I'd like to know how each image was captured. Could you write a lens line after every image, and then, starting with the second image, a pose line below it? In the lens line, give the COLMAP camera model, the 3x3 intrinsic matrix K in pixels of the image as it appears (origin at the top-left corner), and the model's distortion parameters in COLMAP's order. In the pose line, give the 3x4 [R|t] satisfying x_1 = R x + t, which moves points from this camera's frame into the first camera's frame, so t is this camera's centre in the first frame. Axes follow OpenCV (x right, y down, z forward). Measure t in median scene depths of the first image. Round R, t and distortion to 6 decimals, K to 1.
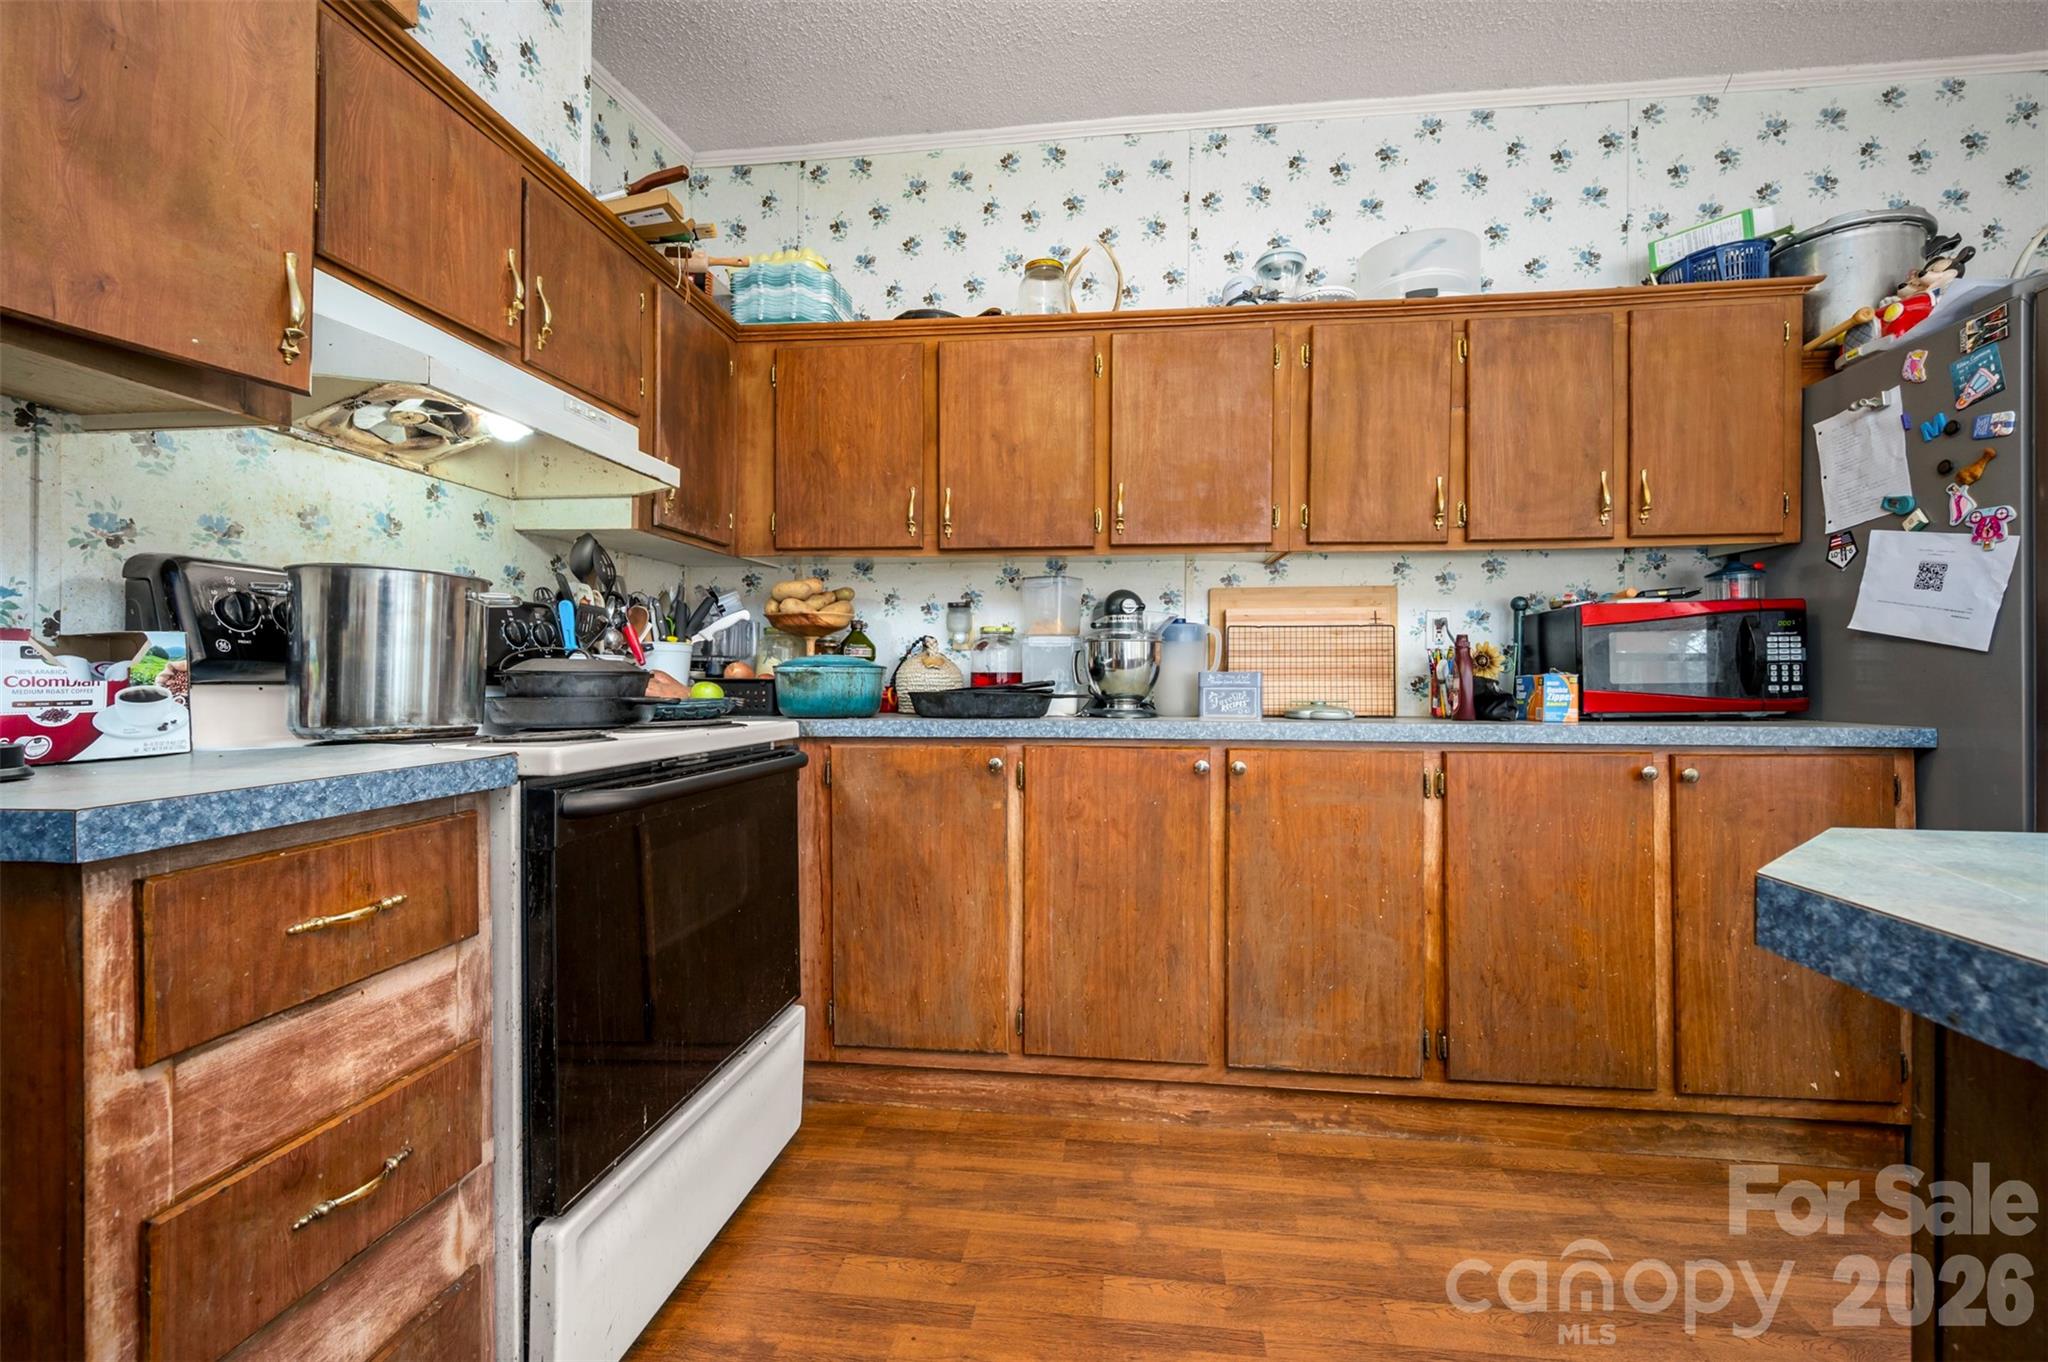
lens RADIAL K [[820.6, 0, 1035.6], [0, 820.6, 667.6], [0, 0, 1]] dist [-0.002312, 0.000466]
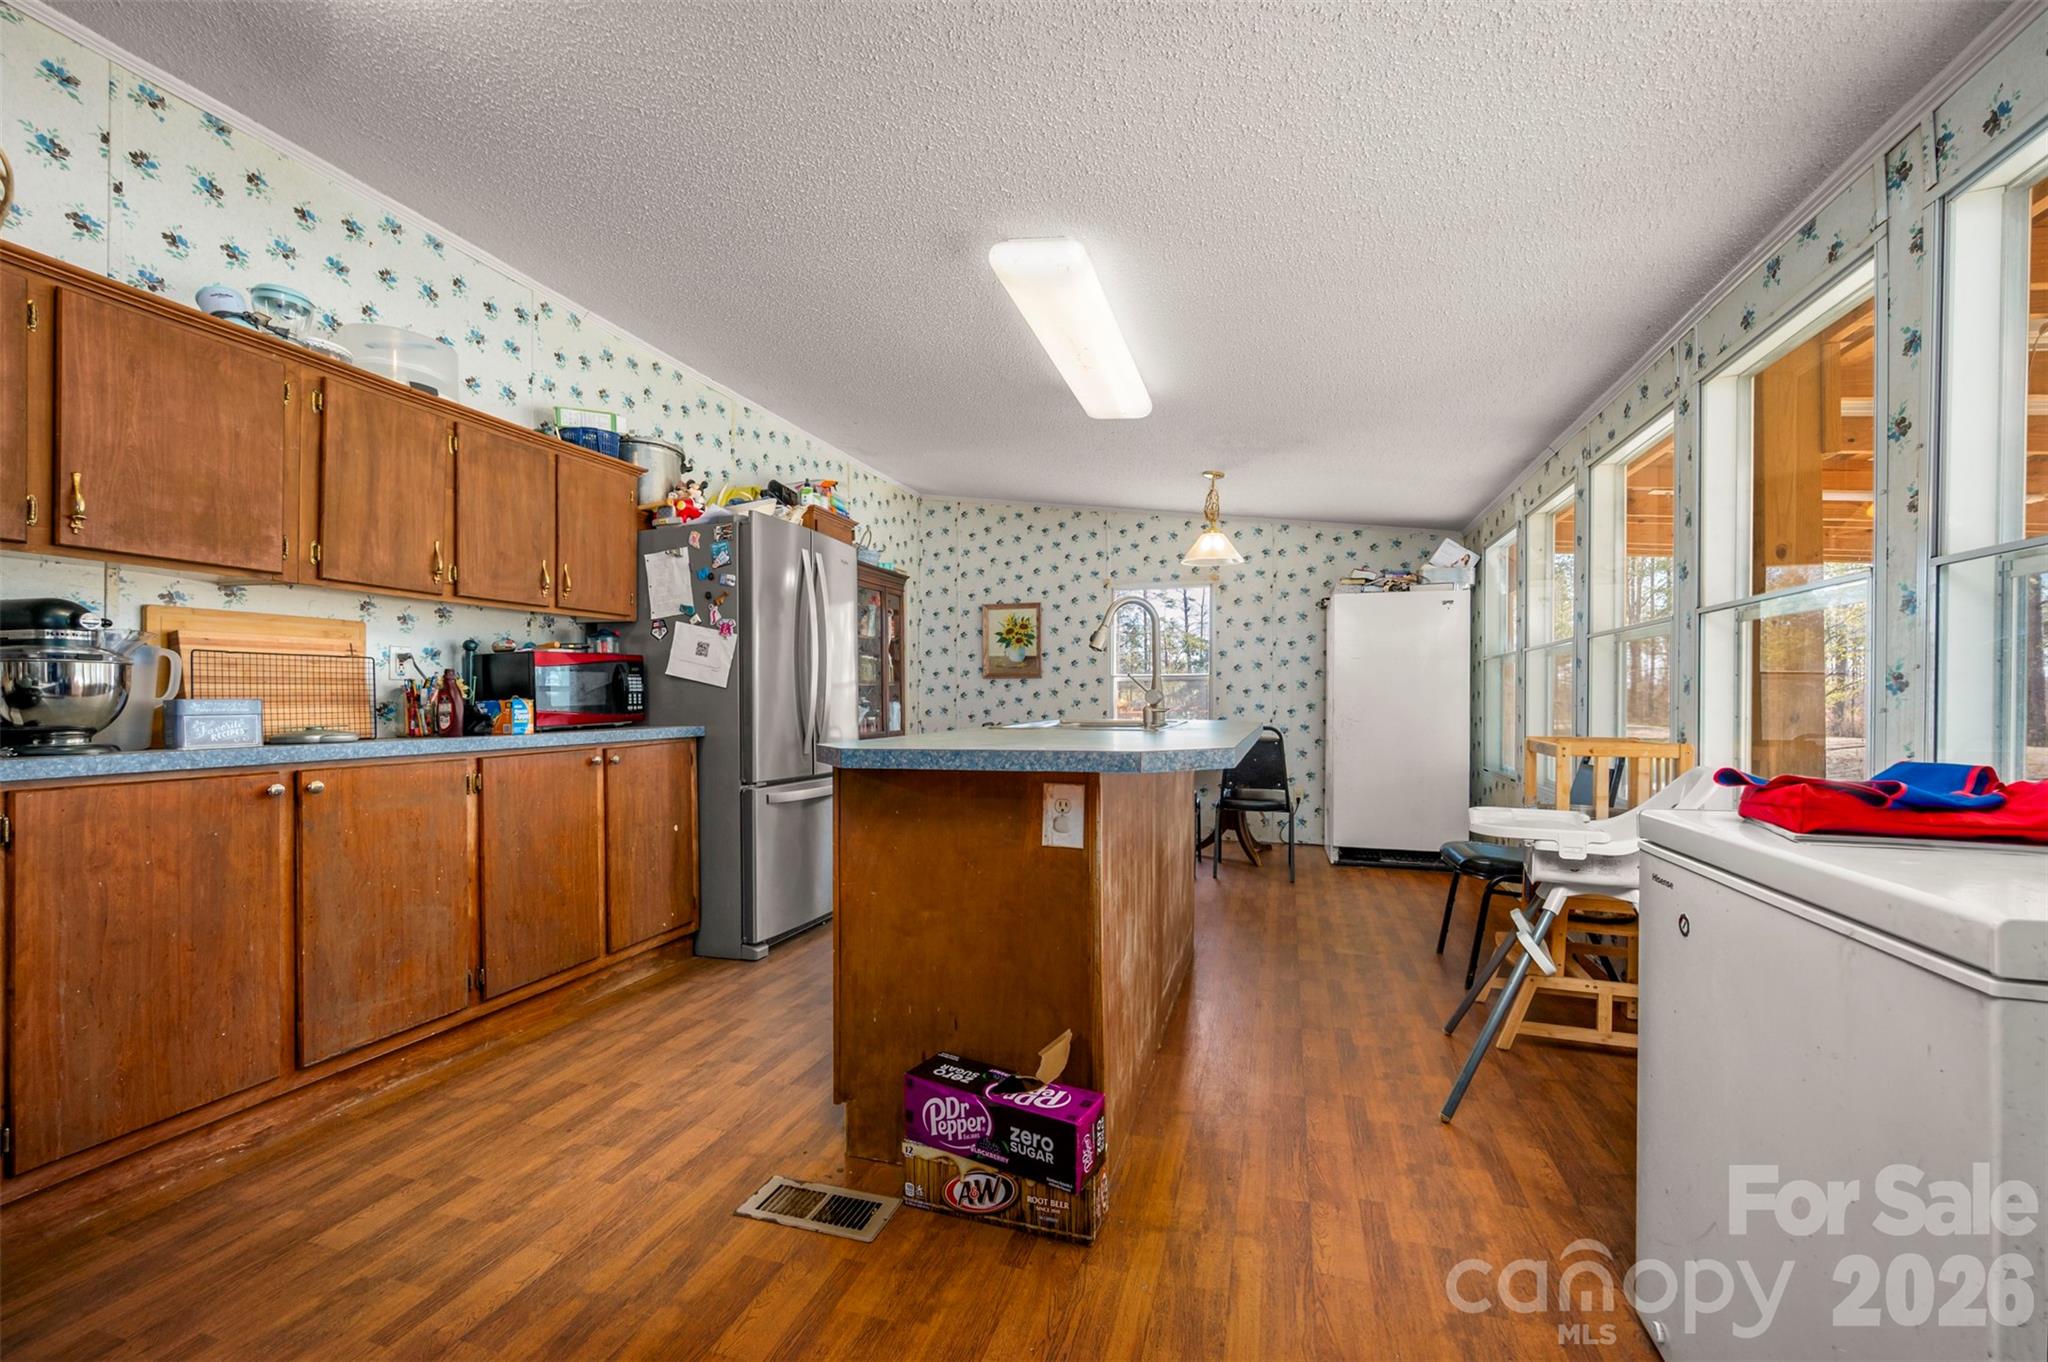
lens RADIAL K [[820.6, 0, 1023.2], [0, 820.6, 696.9], [0, 0, 1]] dist [-0.002312, 0.000466]
pose [[0.192246, 0.000180, 0.981347, -0.612881], [-0.001725, 0.999999, 0.000155, 0.001295], [-0.981345, -0.001723, 0.192246, -0.121045]]
